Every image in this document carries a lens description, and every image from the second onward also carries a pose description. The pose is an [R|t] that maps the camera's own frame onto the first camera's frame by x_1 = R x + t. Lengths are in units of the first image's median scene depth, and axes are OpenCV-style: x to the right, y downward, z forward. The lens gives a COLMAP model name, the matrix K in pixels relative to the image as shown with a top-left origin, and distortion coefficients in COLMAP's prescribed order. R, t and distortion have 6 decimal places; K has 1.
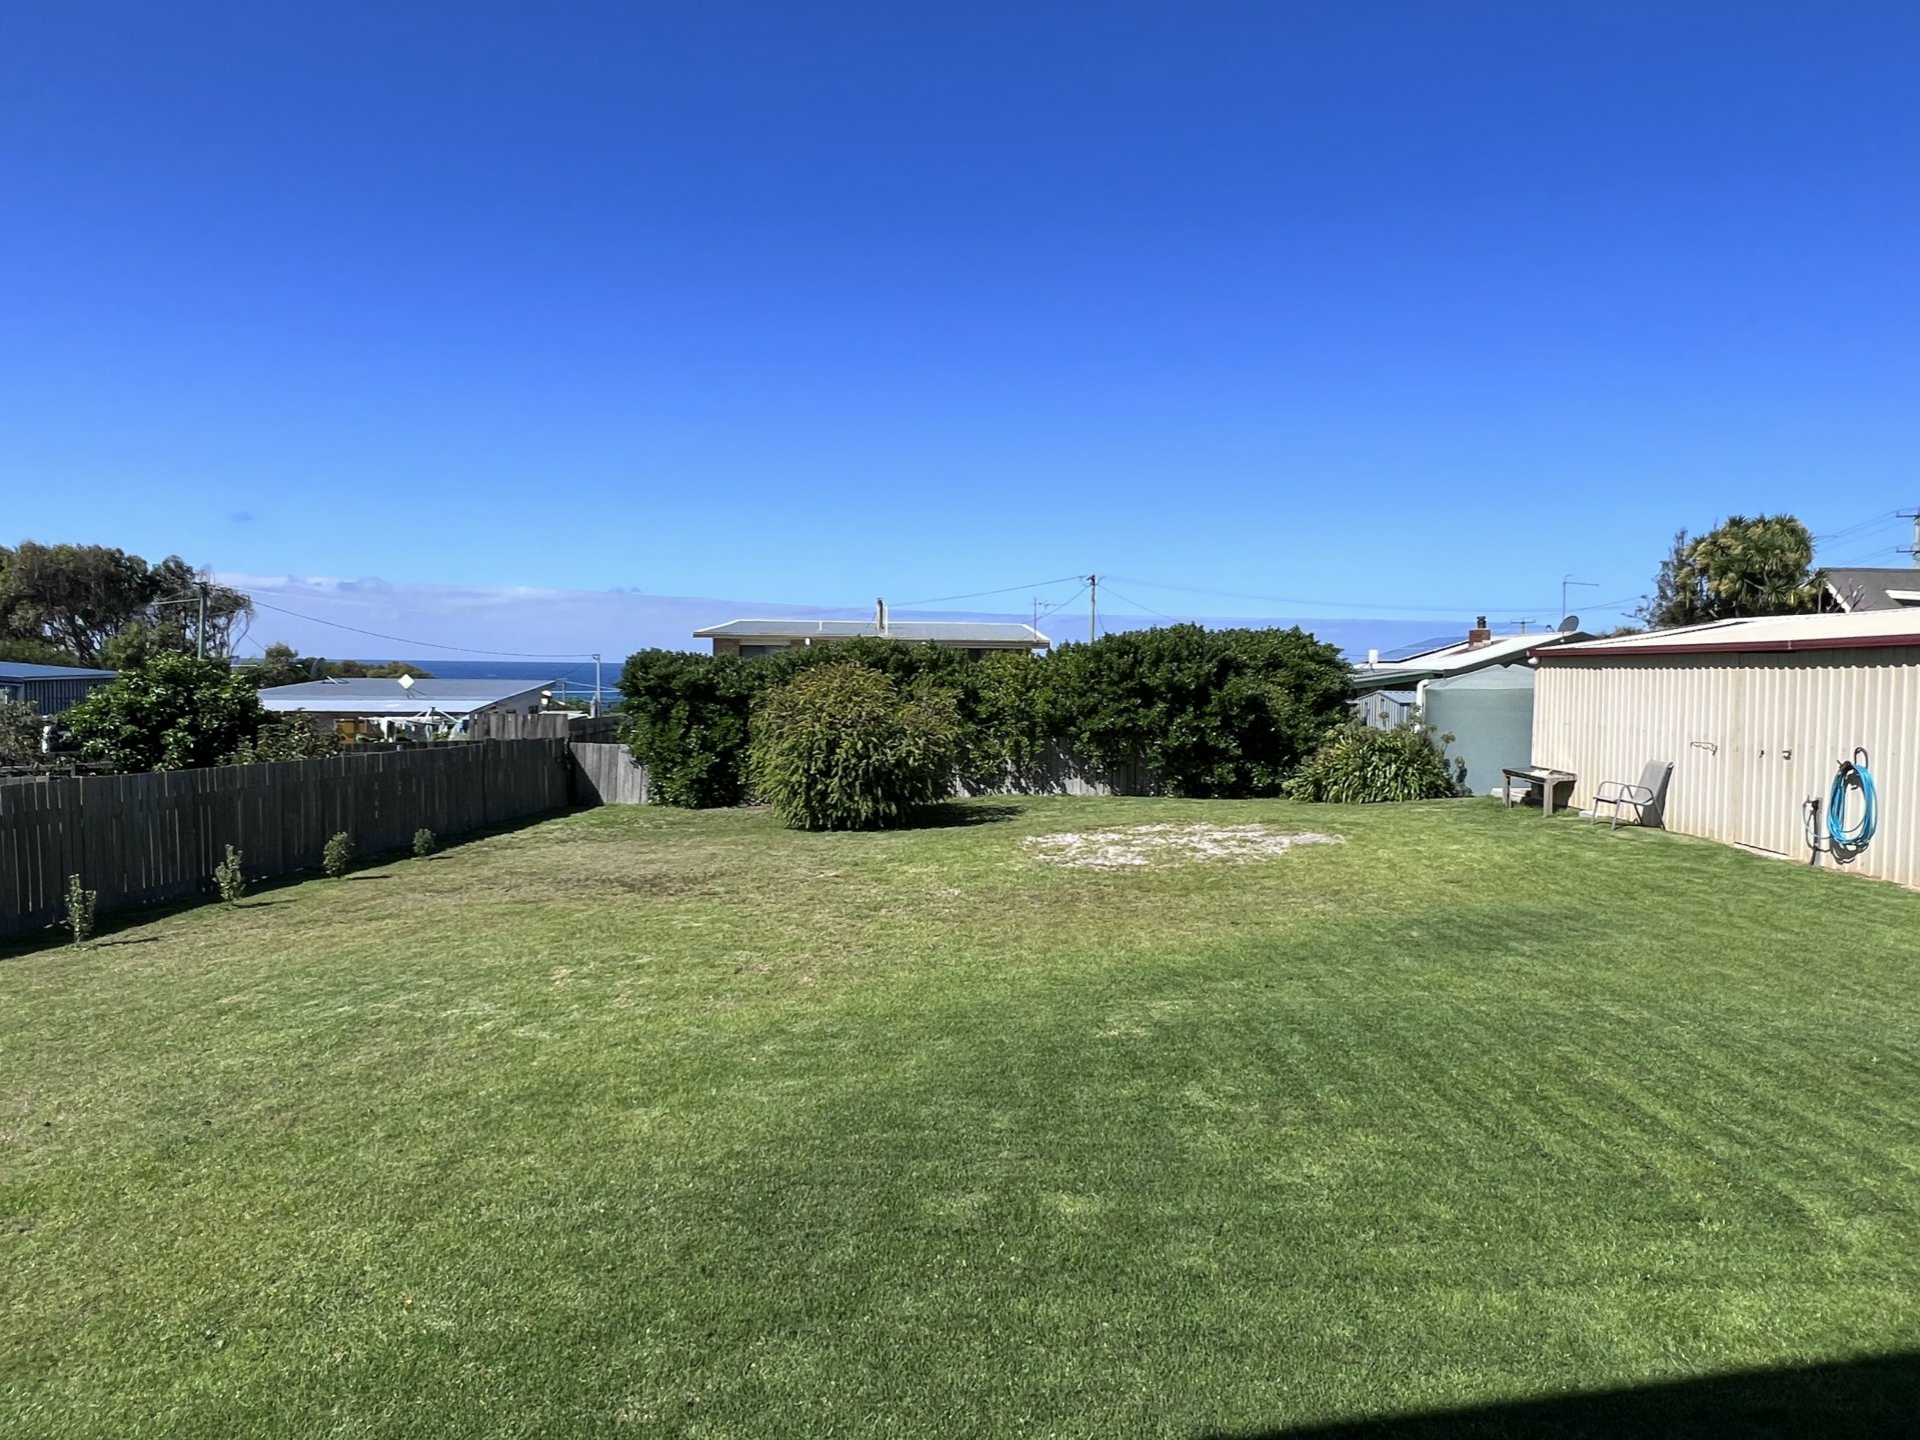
lens RADIAL K [[1148.3, 0, 951.4], [0, 1148.3, 718.8], [0, 0, 1]] dist [0.000360, -0.004000]
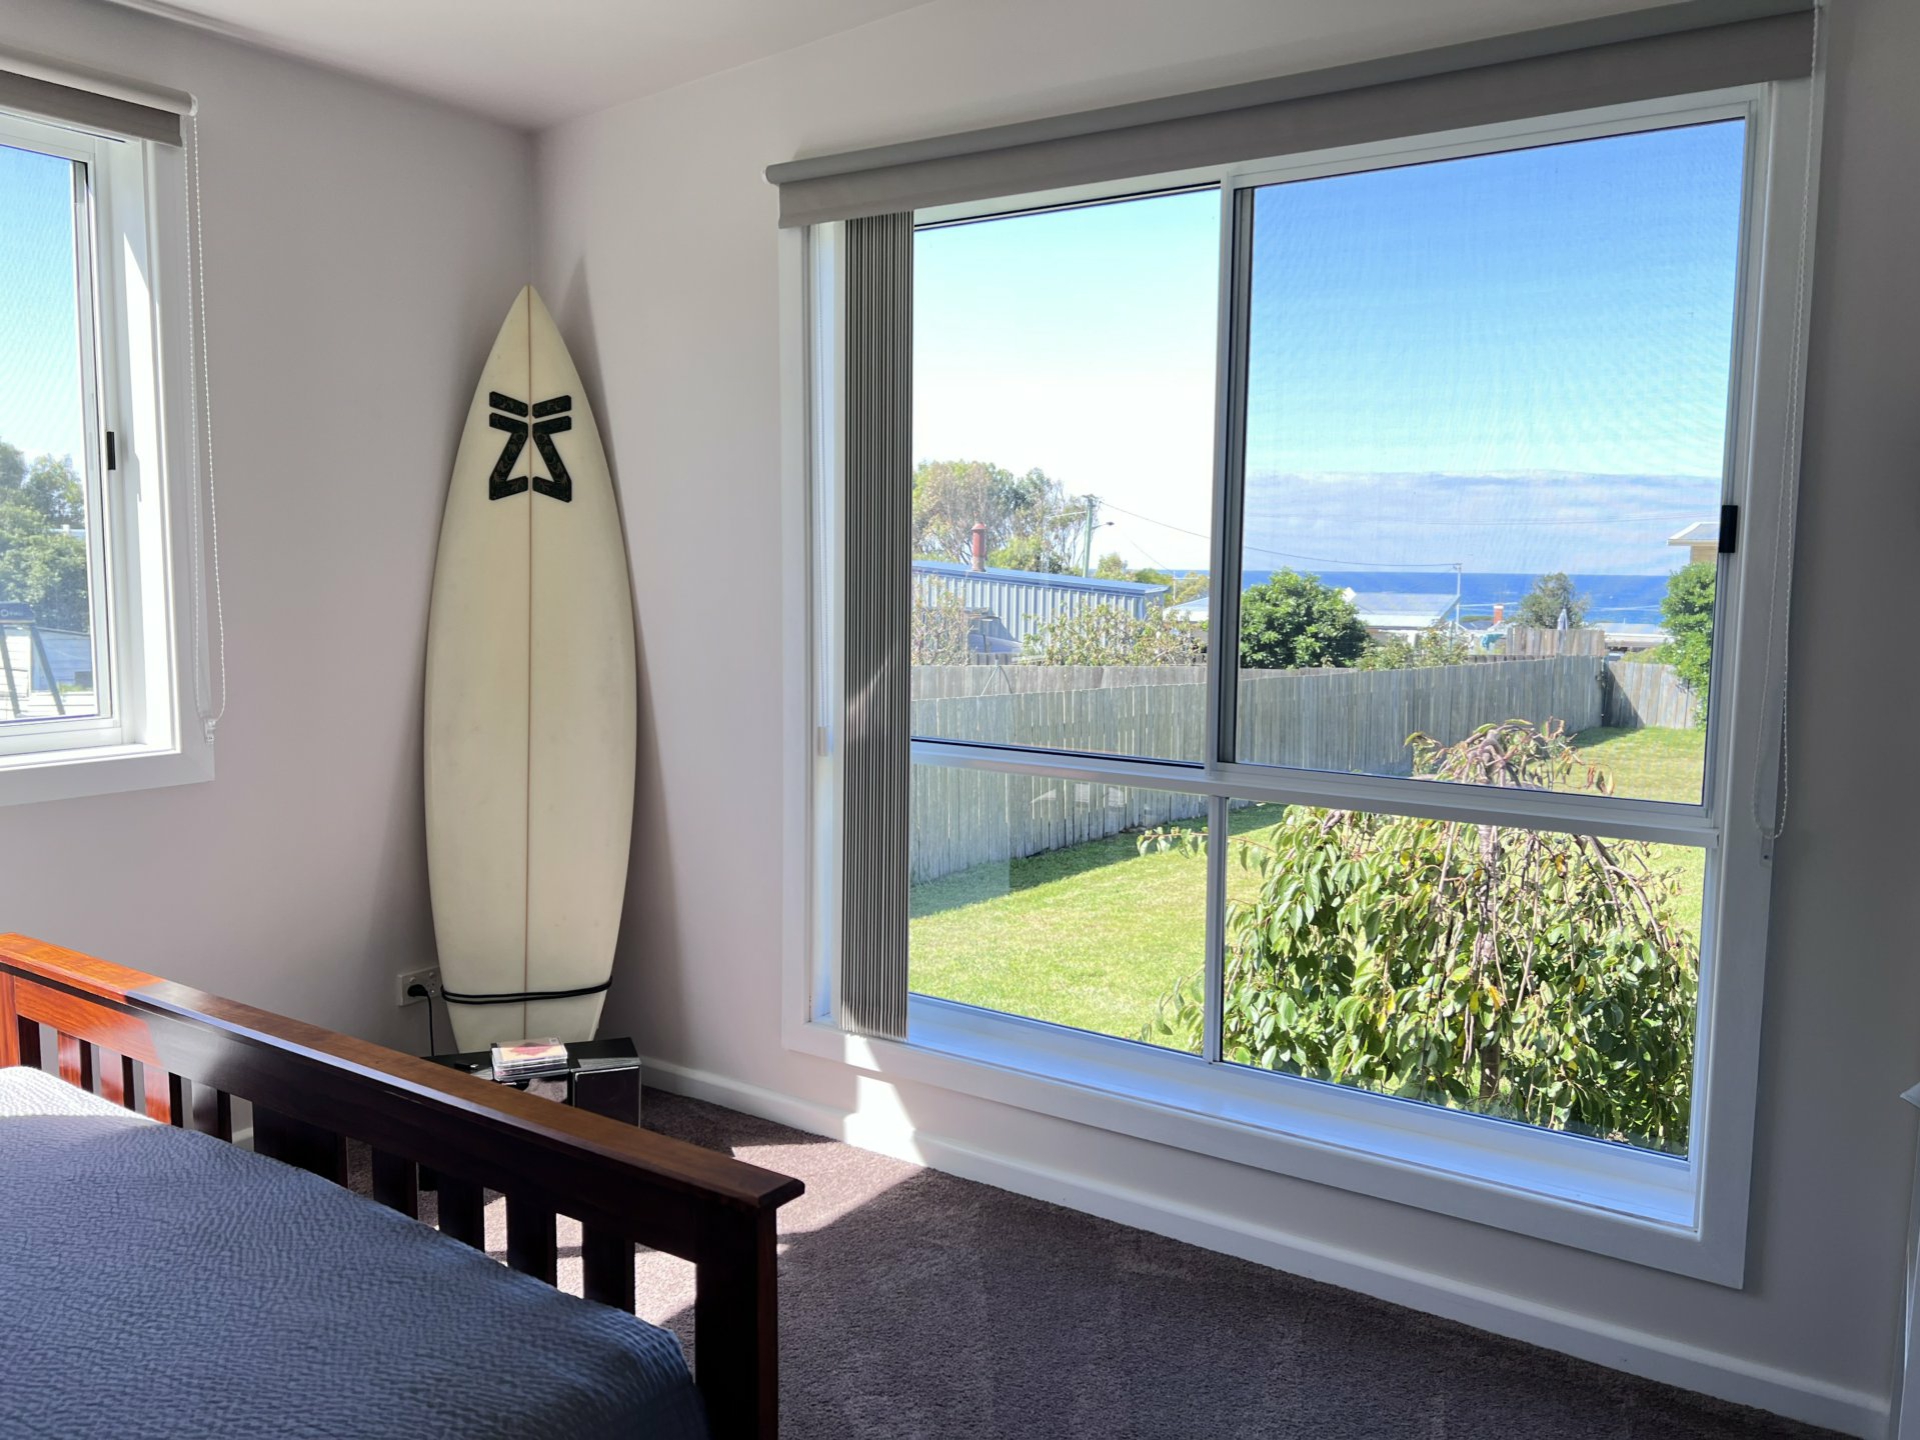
lens RADIAL K [[1433.9, 0, 953.3], [0, 1433.9, 705.3], [0, 0, 1]] dist [0.027559, -0.008774]
pose [[0.845677, 0.050249, -0.531324, -0.159168], [-0.026884, 0.998305, 0.051624, 0.010485], [0.533018, -0.029373, 0.845594, -0.326063]]
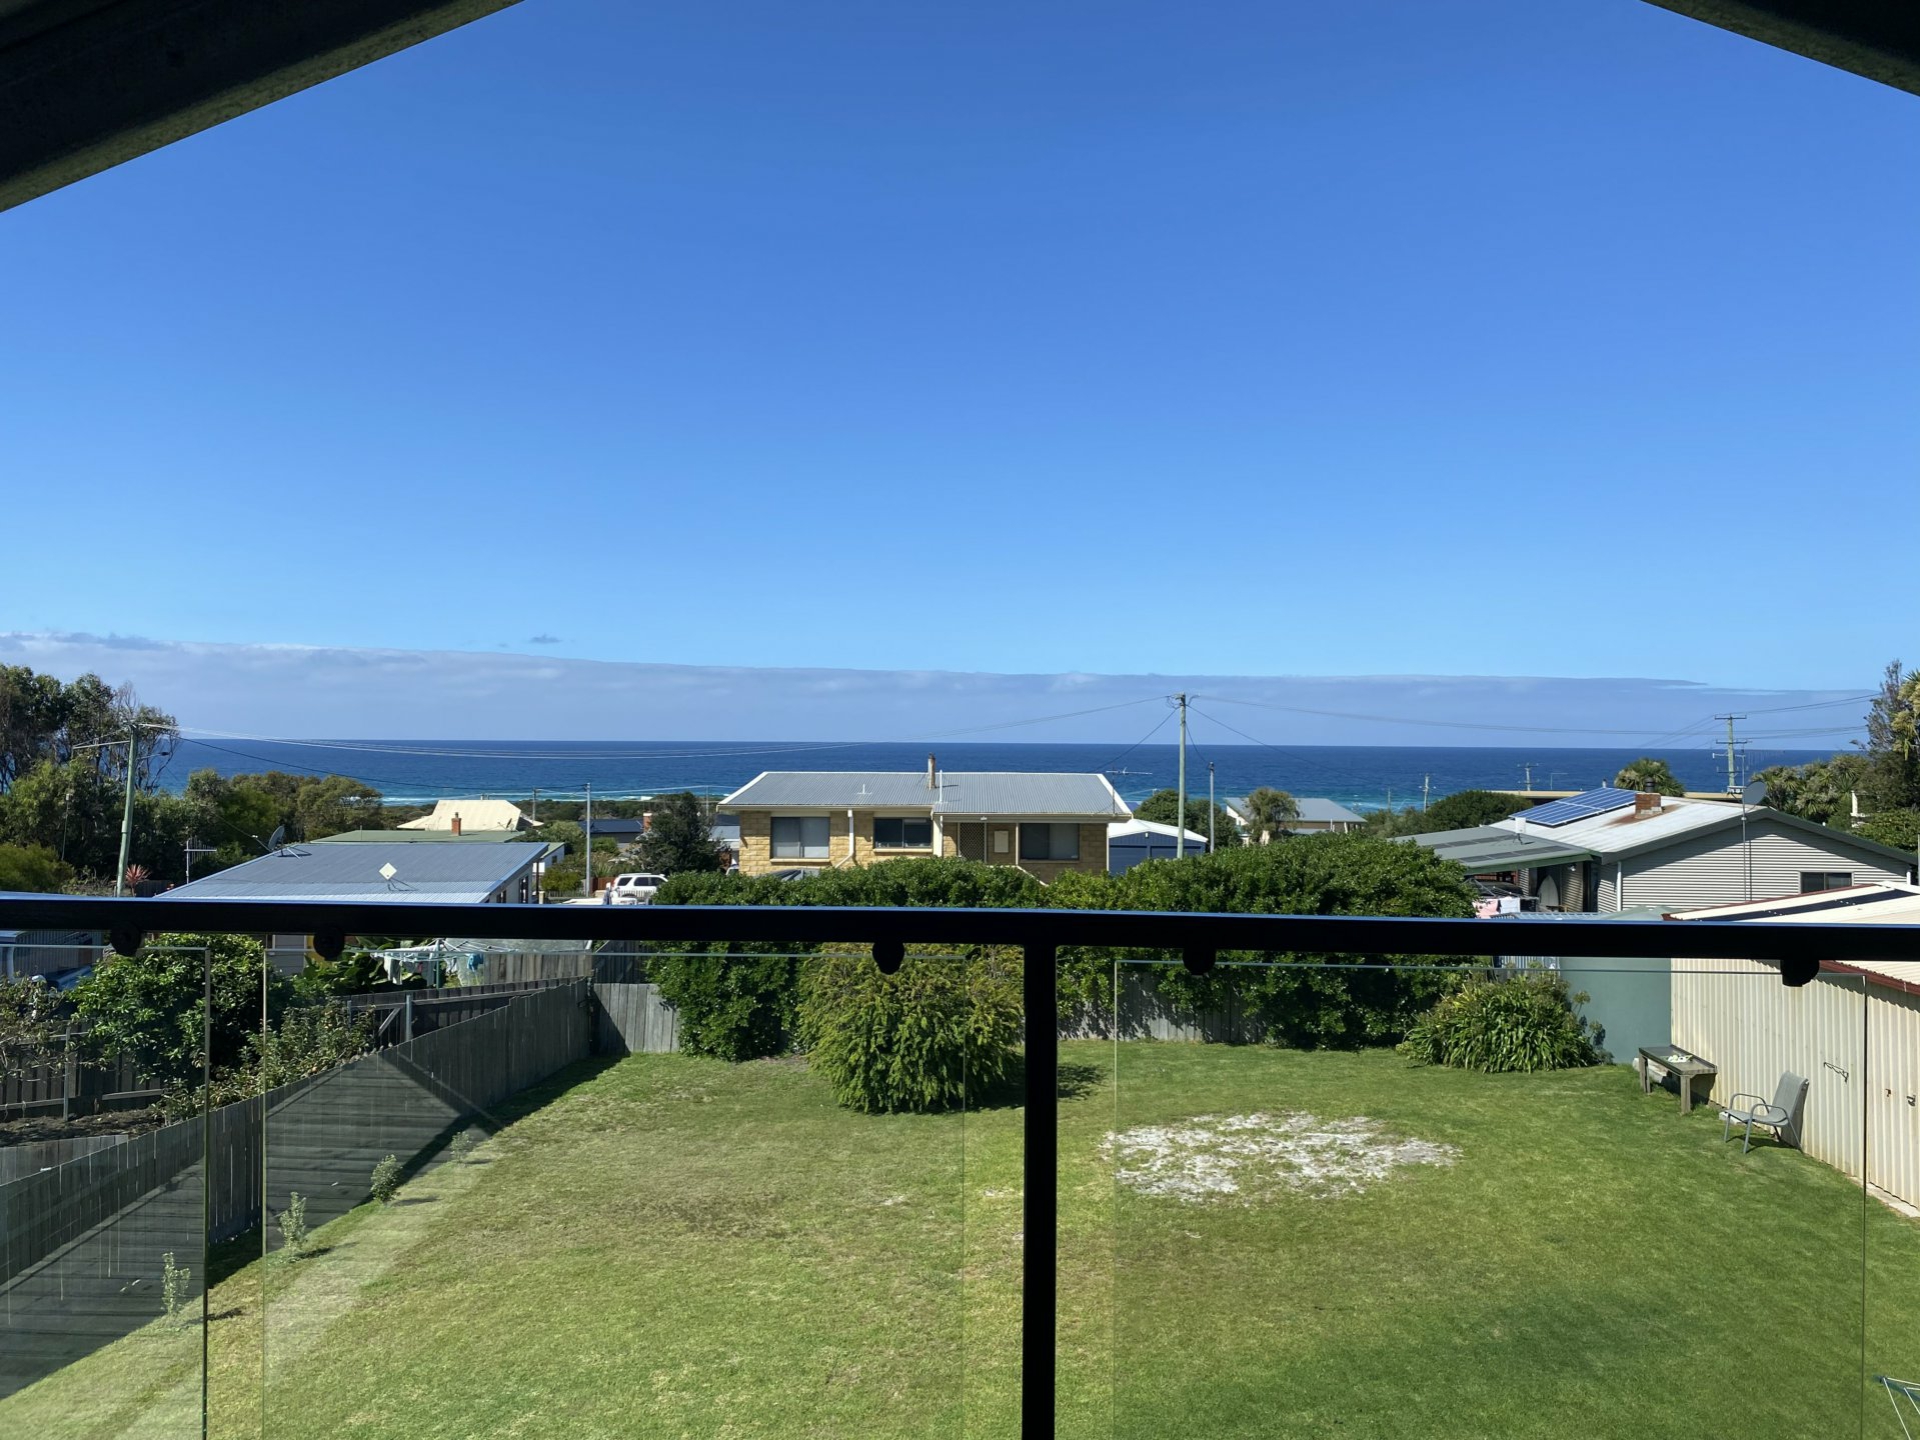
lens RADIAL K [[1456.9, 0, 962.0], [0, 1456.9, 689.3], [0, 0, 1]] dist [0.031665, -0.028735]
pose [[0.999457, -0.006279, -0.032336, -0.007886], [0.003698, 0.996848, -0.079252, -0.121690], [0.032732, 0.079090, 0.996330, -0.149357]]
